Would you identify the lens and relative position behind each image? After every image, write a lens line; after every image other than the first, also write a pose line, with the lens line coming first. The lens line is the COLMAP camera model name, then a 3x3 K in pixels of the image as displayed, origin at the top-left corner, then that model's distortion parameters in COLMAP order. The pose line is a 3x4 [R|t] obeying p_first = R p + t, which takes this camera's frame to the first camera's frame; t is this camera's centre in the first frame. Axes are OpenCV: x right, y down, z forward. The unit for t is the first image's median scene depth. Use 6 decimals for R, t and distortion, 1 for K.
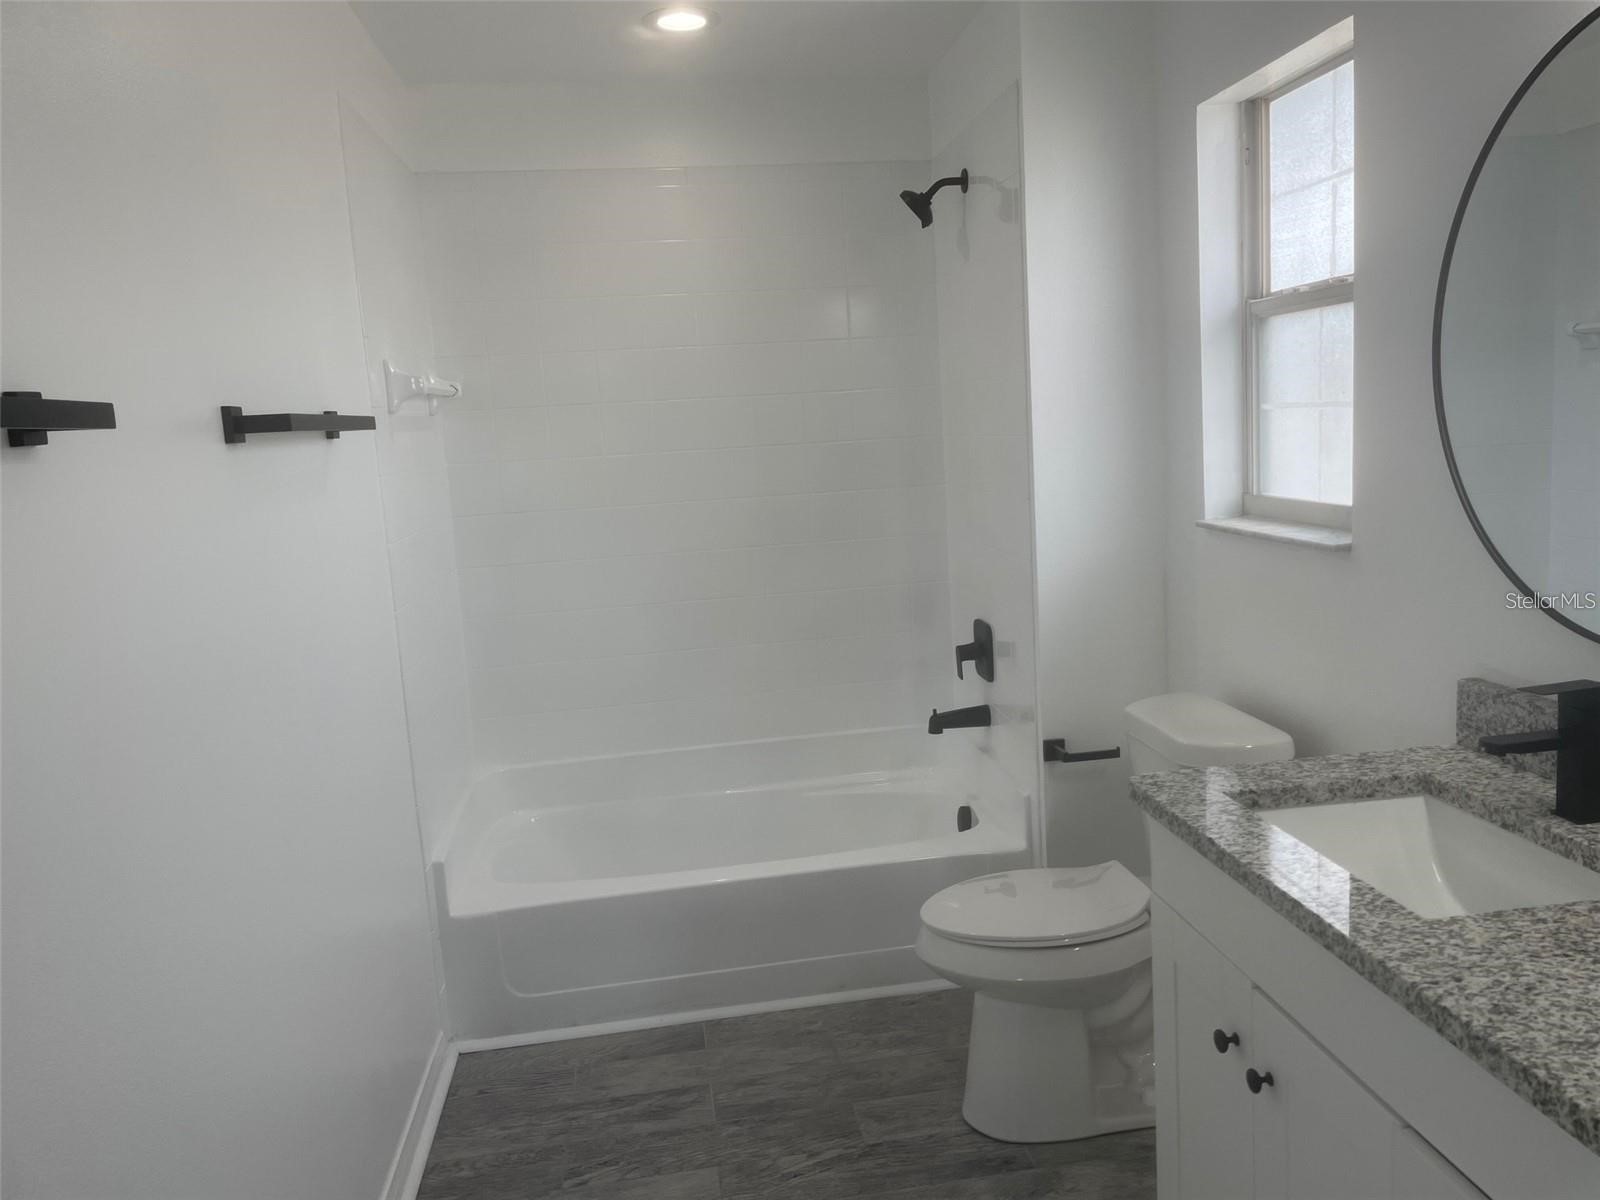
lens RADIAL K [[1213.0, 0, 800.0], [0, 1213.0, 600.0], [0, 0, 1]] dist [0.066439, -0.084046]
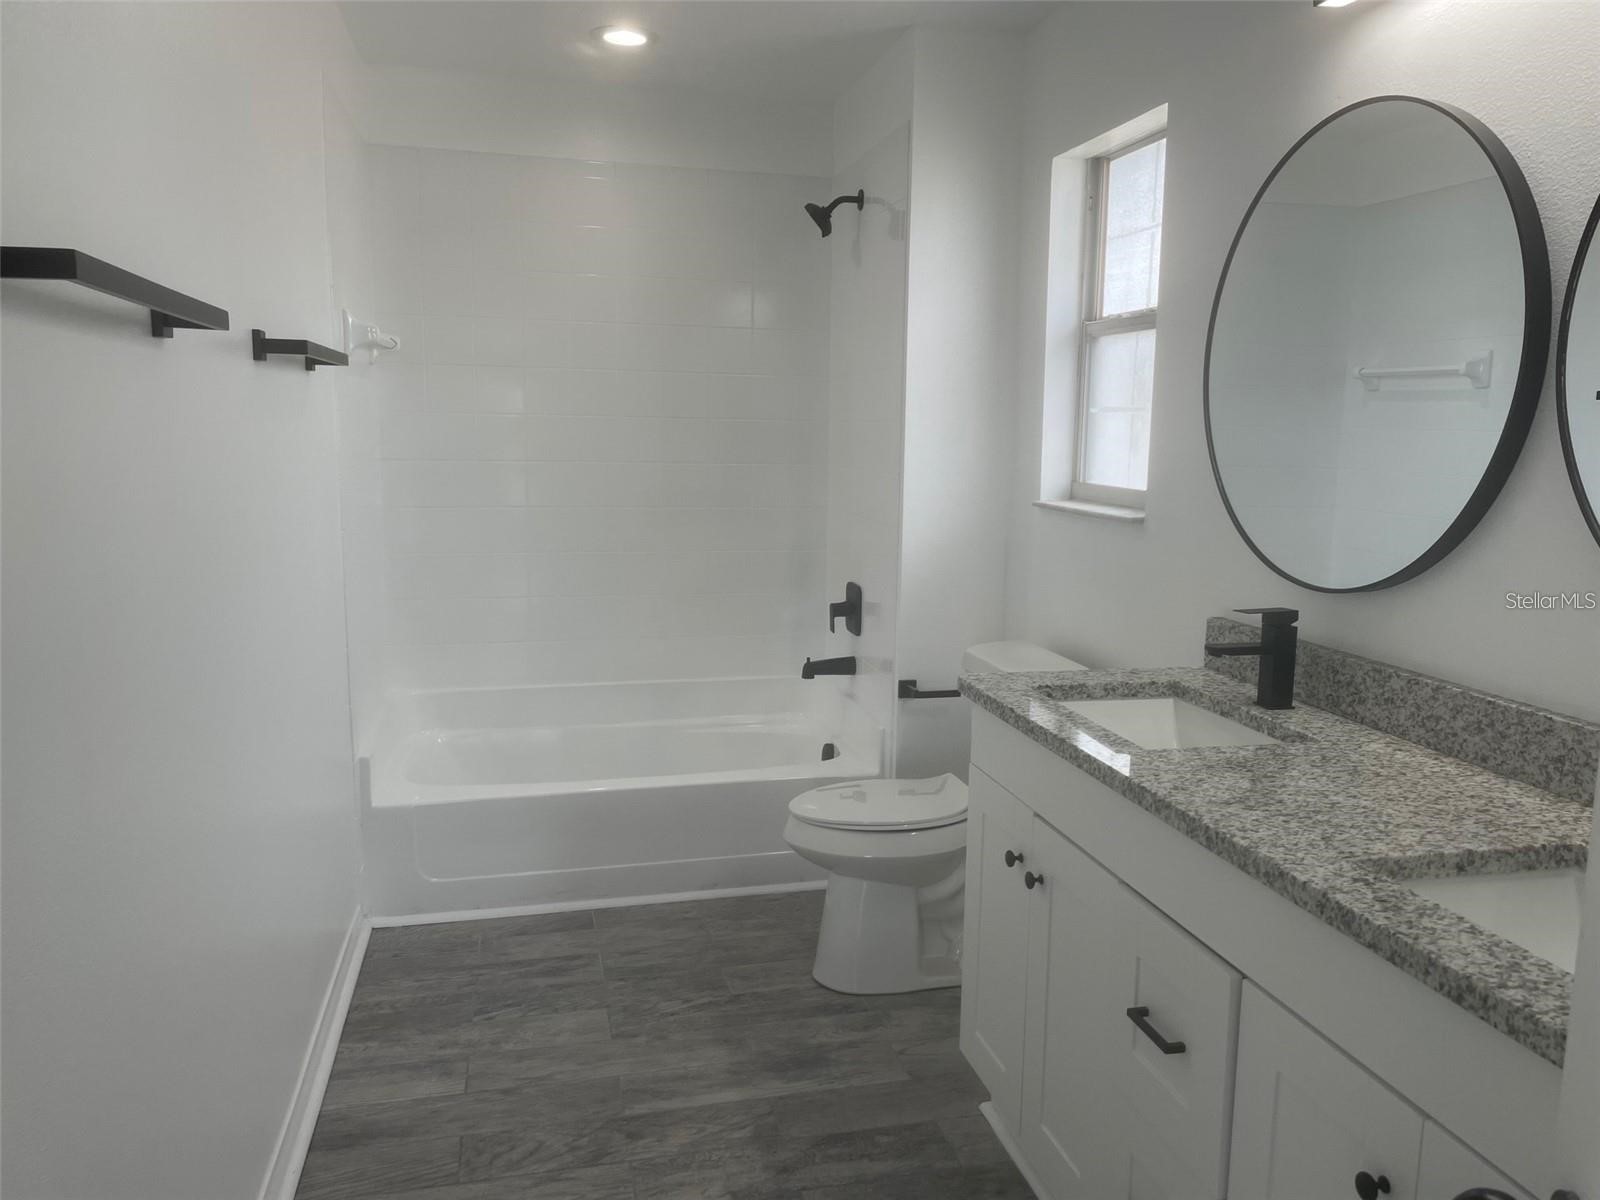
lens RADIAL K [[1192.7, 0, 810.6], [0, 1192.7, 598.0], [0, 0, 1]] dist [0.064009, -0.068378]
pose [[0.991902, 0.059537, 0.112183, -0.023827], [-0.059568, 0.998219, -0.003077, 0.053769], [-0.112166, -0.003630, 0.993683, -0.170897]]
